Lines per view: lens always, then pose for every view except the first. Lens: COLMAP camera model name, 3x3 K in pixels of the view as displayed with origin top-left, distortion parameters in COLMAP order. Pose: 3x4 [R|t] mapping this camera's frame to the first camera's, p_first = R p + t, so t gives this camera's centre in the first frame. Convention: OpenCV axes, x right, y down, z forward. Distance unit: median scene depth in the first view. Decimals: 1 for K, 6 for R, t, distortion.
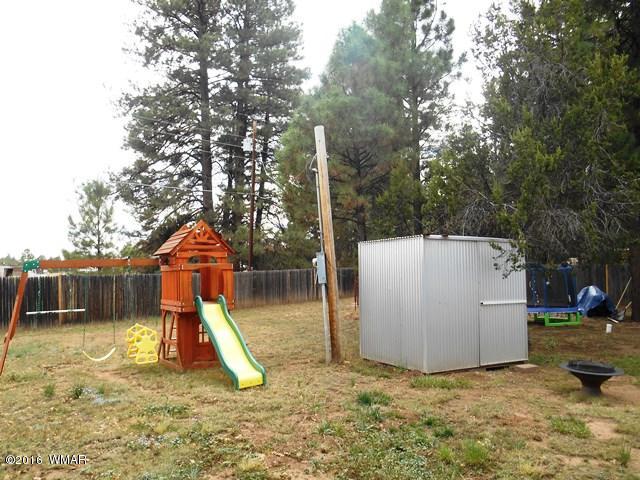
lens RADIAL K [[493.7, 0, 318.7], [0, 493.7, 237.2], [0, 0, 1]] dist [-0.023664, 0.014333]
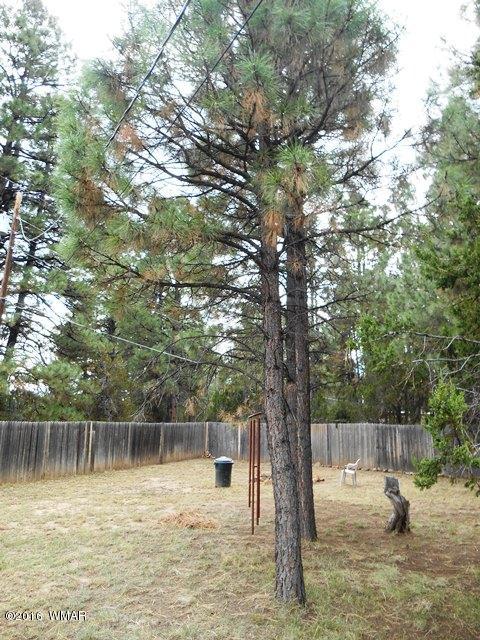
lens RADIAL K [[493.7, 0, 240.0], [0, 493.7, 320.0], [0, 0, 1]] dist [-0.023664, 0.014333]
pose [[0.950233, 0.097582, 0.295862, -0.028828], [-0.052735, 0.986356, -0.155951, 0.023954], [-0.307043, 0.132588, 0.942415, 0.333412]]
